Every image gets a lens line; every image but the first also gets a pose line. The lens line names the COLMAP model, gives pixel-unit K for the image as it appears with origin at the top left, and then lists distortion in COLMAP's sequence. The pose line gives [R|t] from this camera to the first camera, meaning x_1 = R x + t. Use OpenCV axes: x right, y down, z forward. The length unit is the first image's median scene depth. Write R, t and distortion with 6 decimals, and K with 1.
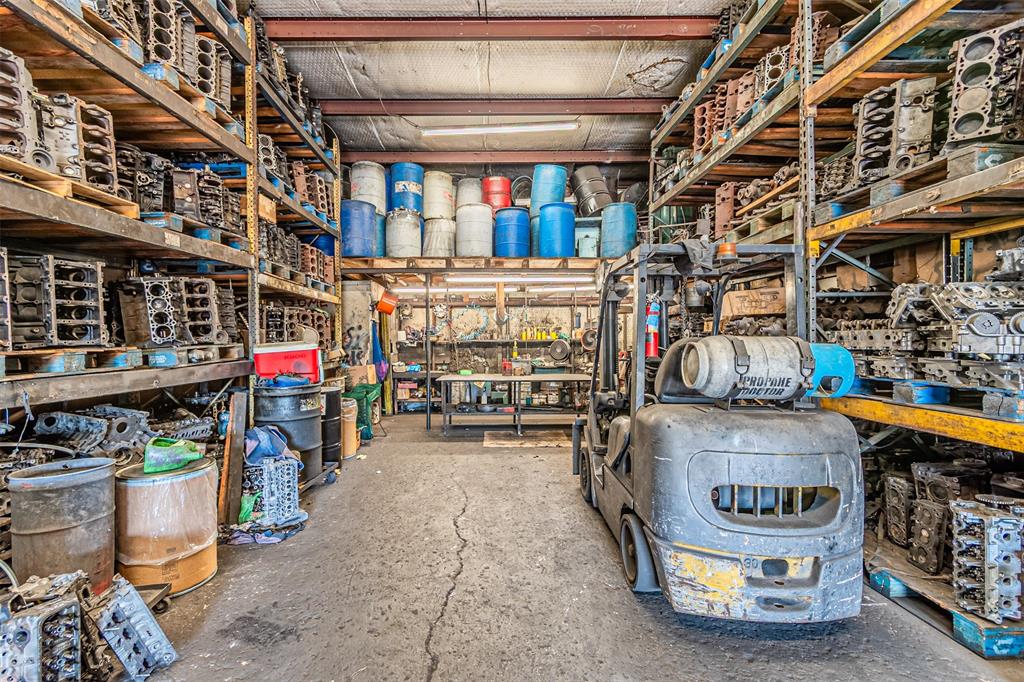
lens RADIAL K [[448.2, 0, 504.9], [0, 448.2, 336.7], [0, 0, 1]] dist [0.002137, -0.000192]
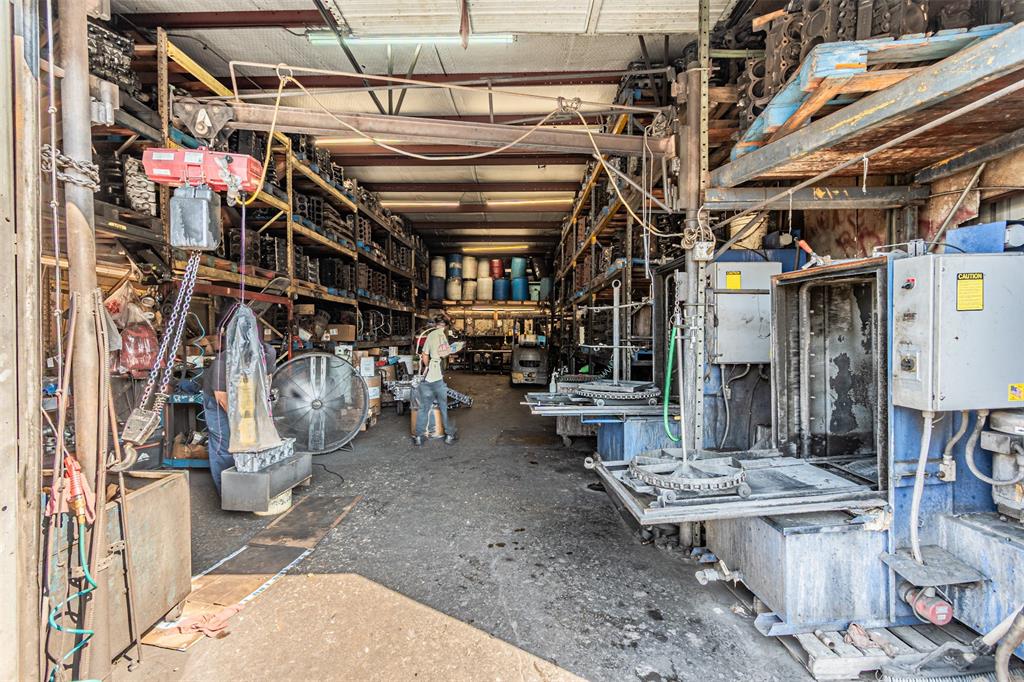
lens RADIAL K [[448.2, 0, 504.9], [0, 448.2, 336.7], [0, 0, 1]] dist [0.002137, -0.000192]
pose [[0.998755, 0.011013, -0.048656, 0.147792], [-0.010356, 0.999852, 0.013730, -0.016472], [0.048800, -0.013209, 0.998721, -1.279222]]
